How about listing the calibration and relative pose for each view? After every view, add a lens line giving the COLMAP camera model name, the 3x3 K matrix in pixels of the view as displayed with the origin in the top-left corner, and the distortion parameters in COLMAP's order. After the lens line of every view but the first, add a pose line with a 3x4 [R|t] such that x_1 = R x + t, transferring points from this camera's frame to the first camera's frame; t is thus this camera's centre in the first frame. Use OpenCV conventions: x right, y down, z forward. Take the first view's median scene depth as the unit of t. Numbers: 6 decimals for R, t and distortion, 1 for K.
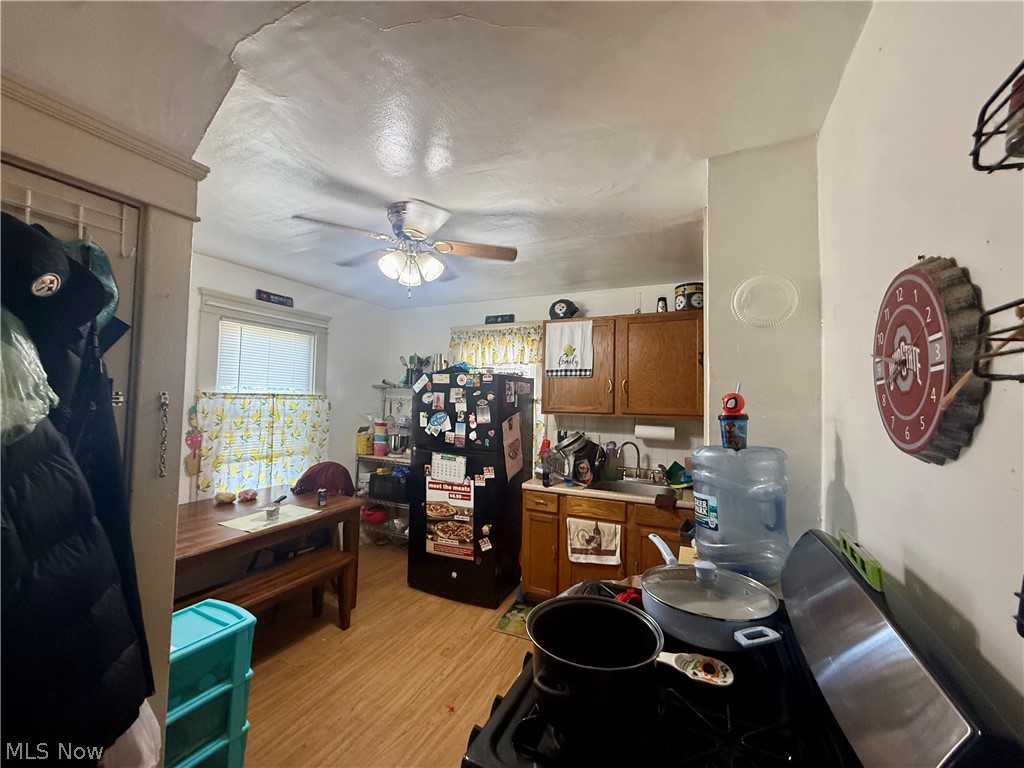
lens RADIAL K [[416.8, 0, 512.0], [0, 416.8, 384.0], [0, 0, 1]] dist [0.000329, -0.000016]
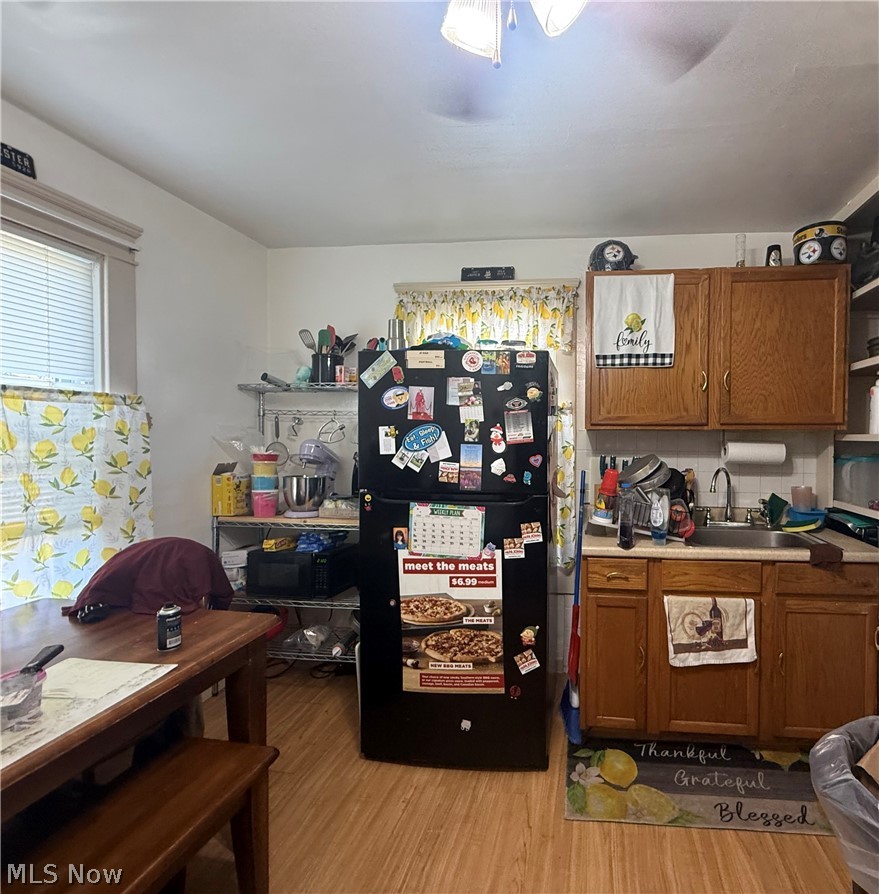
lens RADIAL K [[388.2, 0, 439.8], [0, 388.2, 459.6], [0, 0, 1]] dist [-0.000728, 0.000114]
pose [[0.939517, -0.024727, 0.341608, -0.327842], [0.001510, 0.997680, 0.068065, 0.079584], [-0.342498, -0.063432, 0.937375, 0.553089]]
